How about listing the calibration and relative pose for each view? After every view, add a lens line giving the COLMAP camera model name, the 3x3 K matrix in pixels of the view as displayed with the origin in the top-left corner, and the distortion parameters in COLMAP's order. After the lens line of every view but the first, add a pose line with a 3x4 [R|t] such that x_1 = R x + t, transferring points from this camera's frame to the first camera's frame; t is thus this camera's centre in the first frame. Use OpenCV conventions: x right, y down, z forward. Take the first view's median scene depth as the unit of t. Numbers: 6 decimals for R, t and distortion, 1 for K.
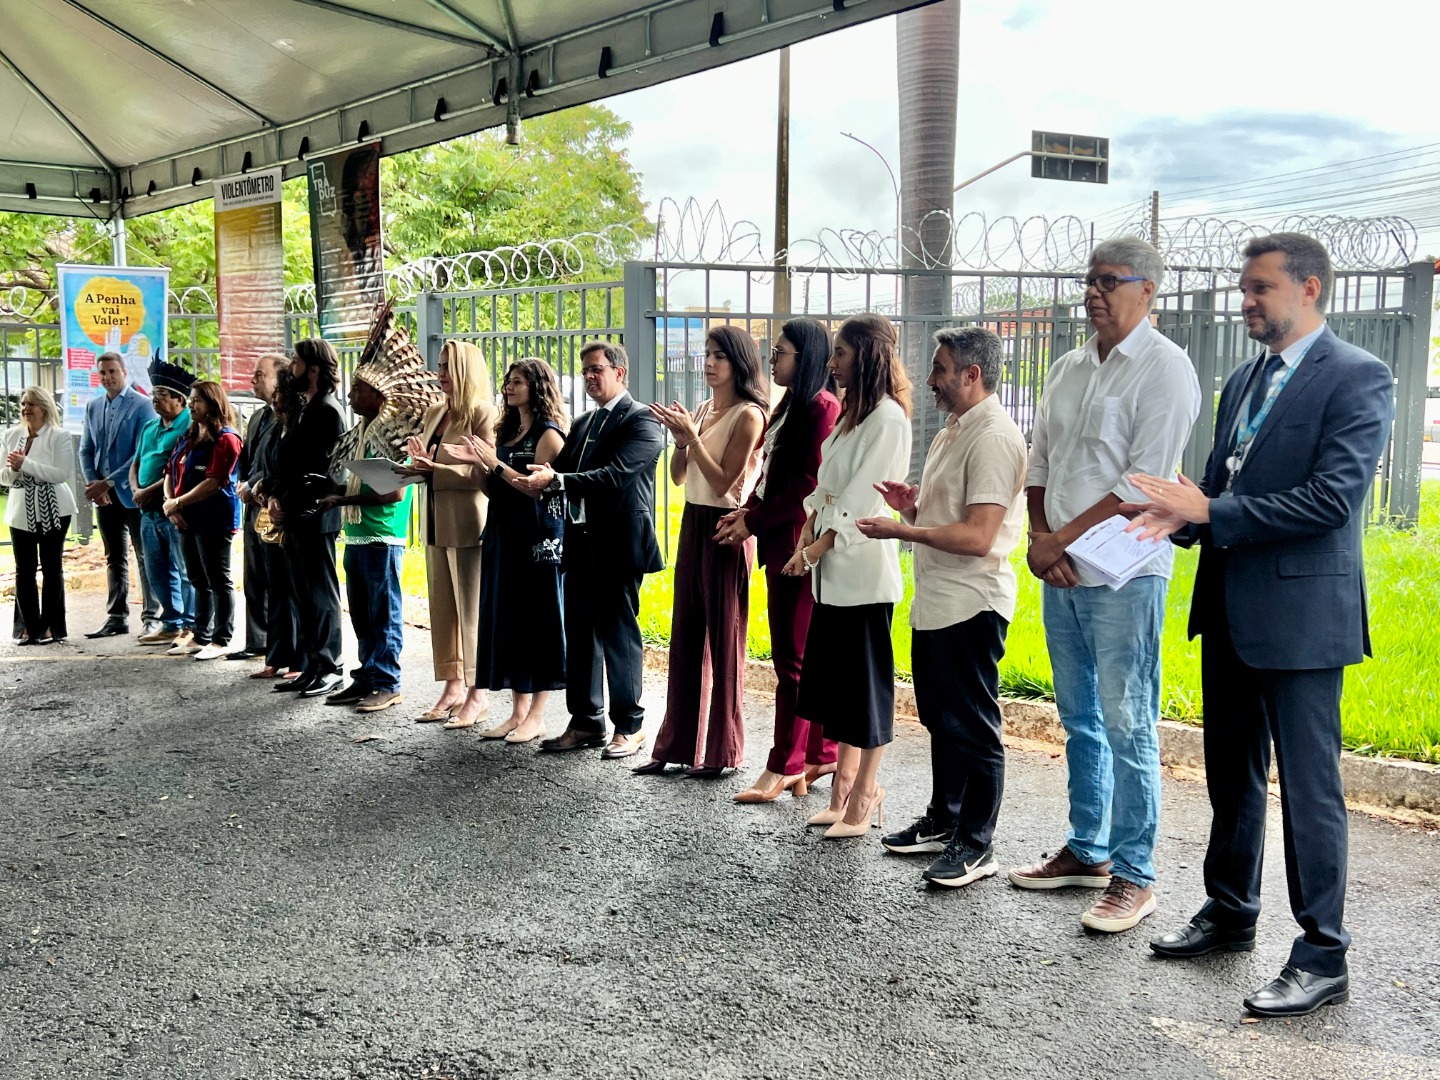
lens RADIAL K [[1421.8, 0, 721.8], [0, 1421.8, 538.8], [0, 0, 1]] dist [0.013199, 0.000000]
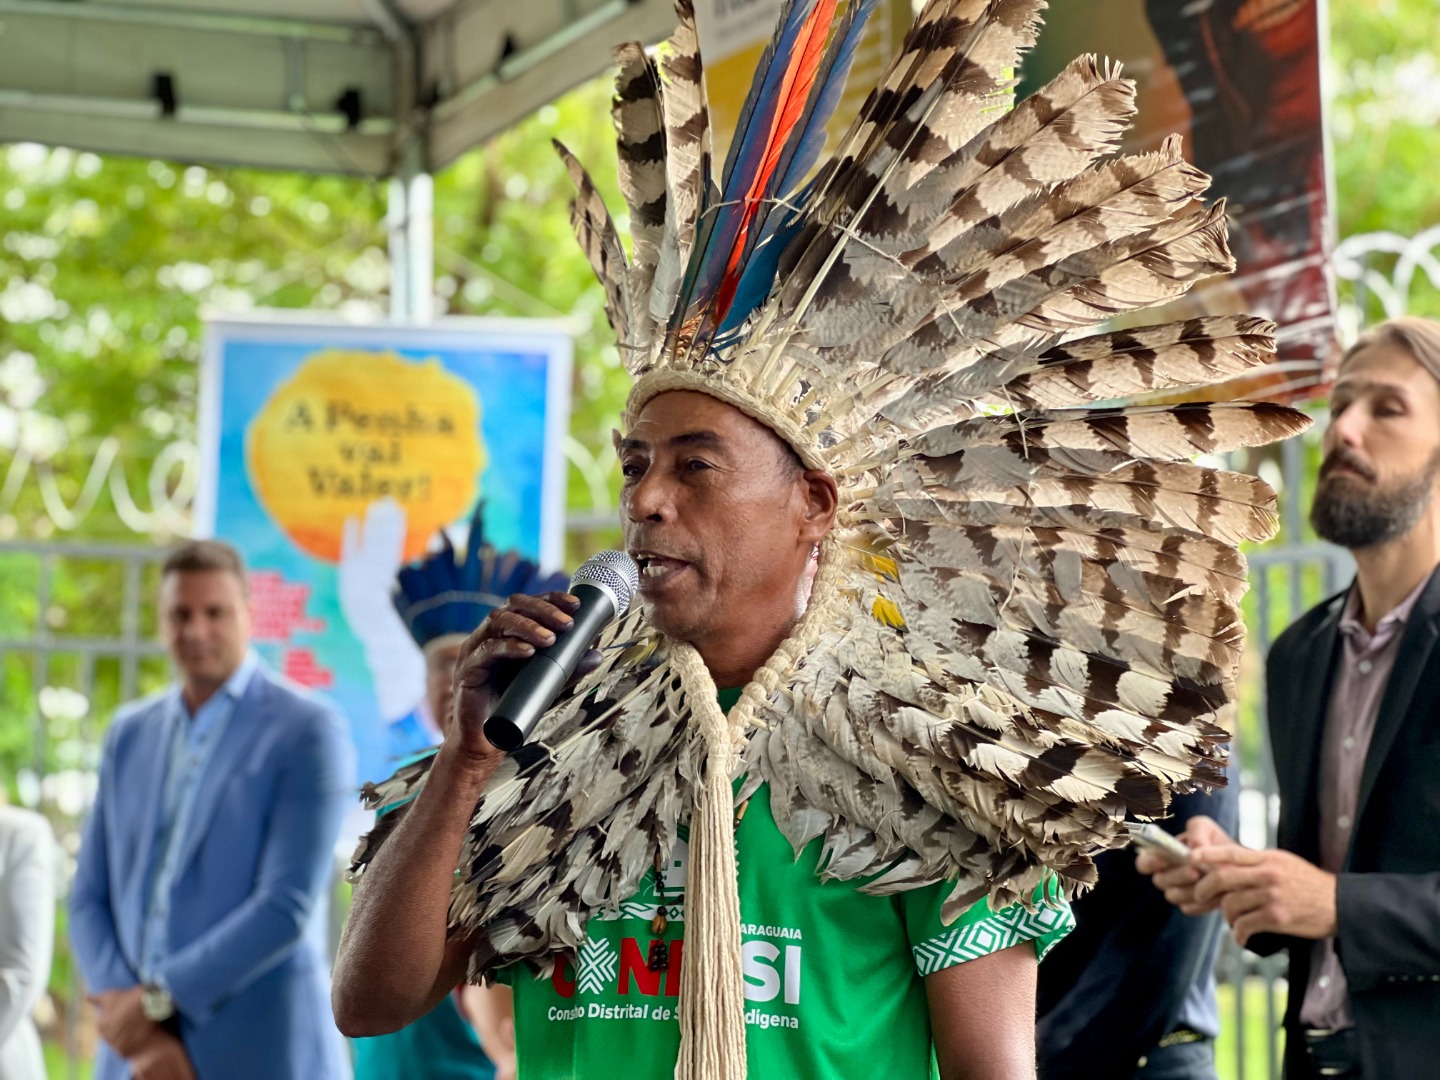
lens RADIAL K [[3239.3, 0, 721.0], [0, 3239.3, 539.0], [0, 0, 1]] dist [0.023055, 0.000000]
pose [[0.917027, -0.019992, -0.398324, -0.070499], [-0.049960, 0.985117, -0.164463, -0.026635], [0.395684, 0.170717, 0.902380, 0.388556]]
